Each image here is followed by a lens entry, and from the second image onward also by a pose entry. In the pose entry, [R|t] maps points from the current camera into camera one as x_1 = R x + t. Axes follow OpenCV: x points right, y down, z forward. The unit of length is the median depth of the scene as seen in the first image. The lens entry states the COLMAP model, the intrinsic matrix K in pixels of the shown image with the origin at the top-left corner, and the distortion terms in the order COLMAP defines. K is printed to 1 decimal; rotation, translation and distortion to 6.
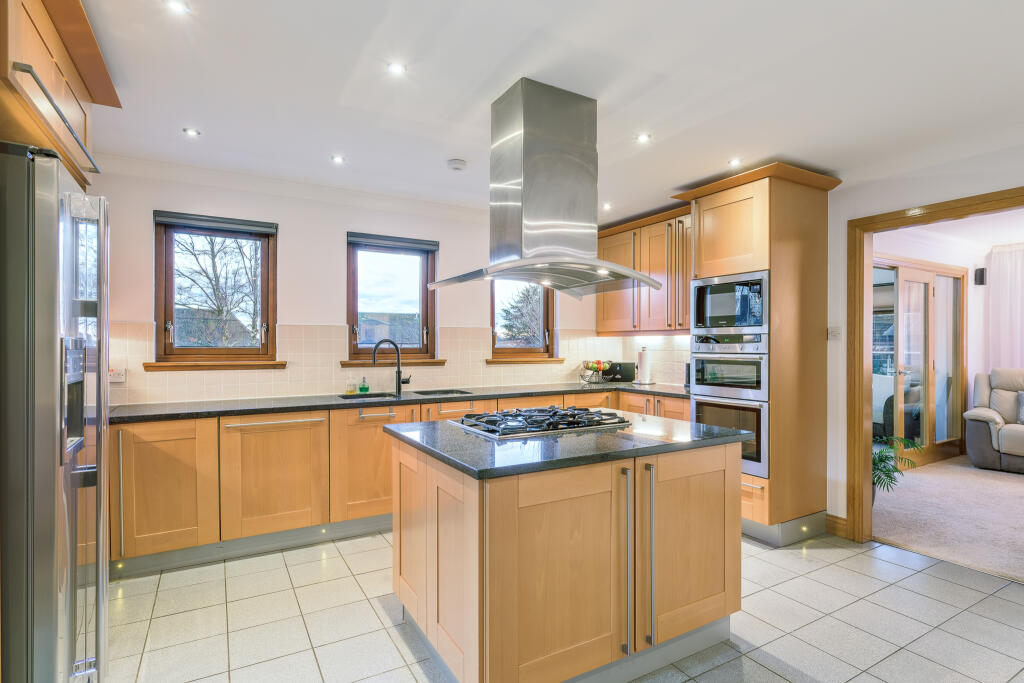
lens RADIAL K [[519.2, 0, 513.9], [0, 519.2, 348.0], [0, 0, 1]] dist [-0.000997, -0.000771]
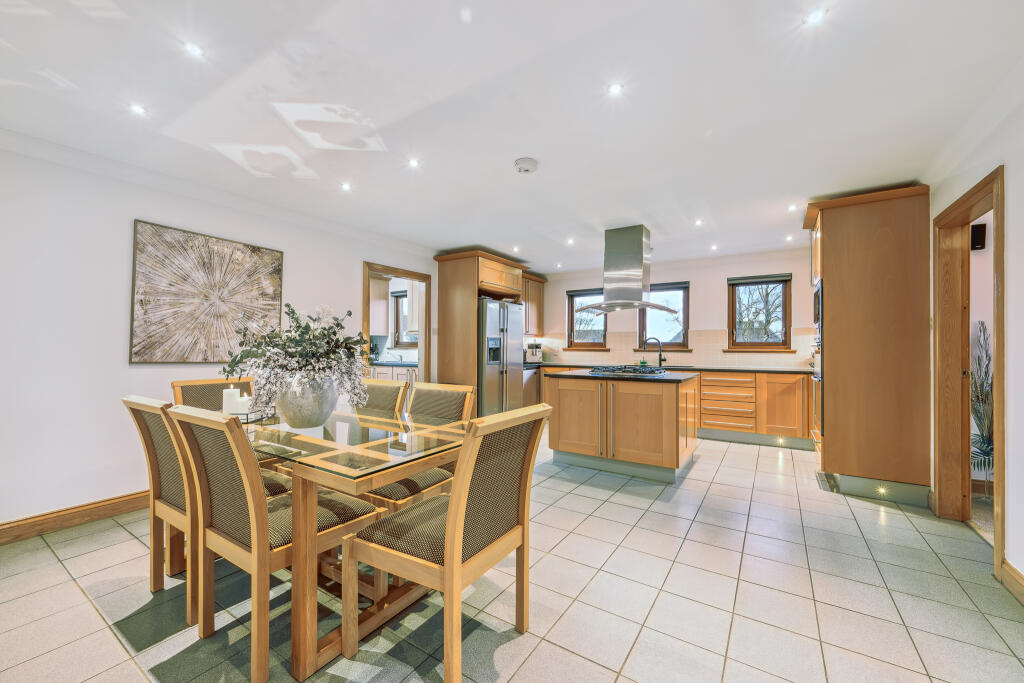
lens RADIAL K [[401.5, 0, 510.4], [0, 401.5, 347.1], [0, 0, 1]] dist [0.000200, 0.000024]
pose [[0.443601, 0.000626, -0.896224, 0.972548], [-0.008695, 0.999956, -0.003606, 0.031868], [0.896182, 0.009392, 0.443587, -0.161648]]
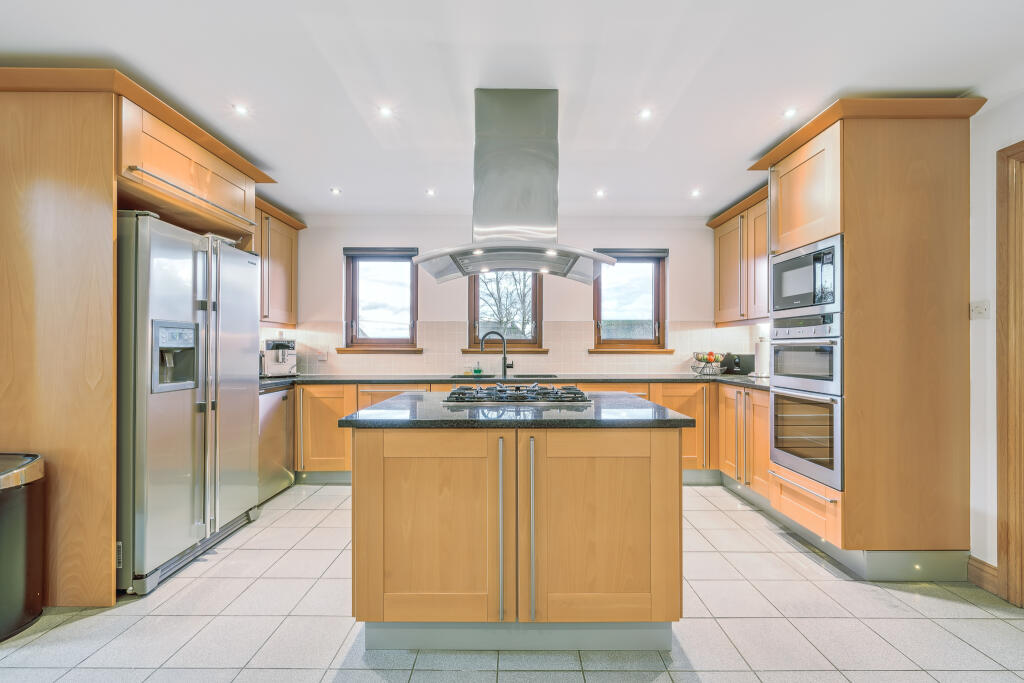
lens RADIAL K [[437.2, 0, 513.9], [0, 437.2, 347.1], [0, 0, 1]] dist [0.001945, 0.000714]
pose [[0.865244, -0.000425, -0.501351, 0.358324], [-0.003838, 0.999965, -0.007472, 0.031368], [0.501337, 0.008390, 0.865212, 0.137811]]
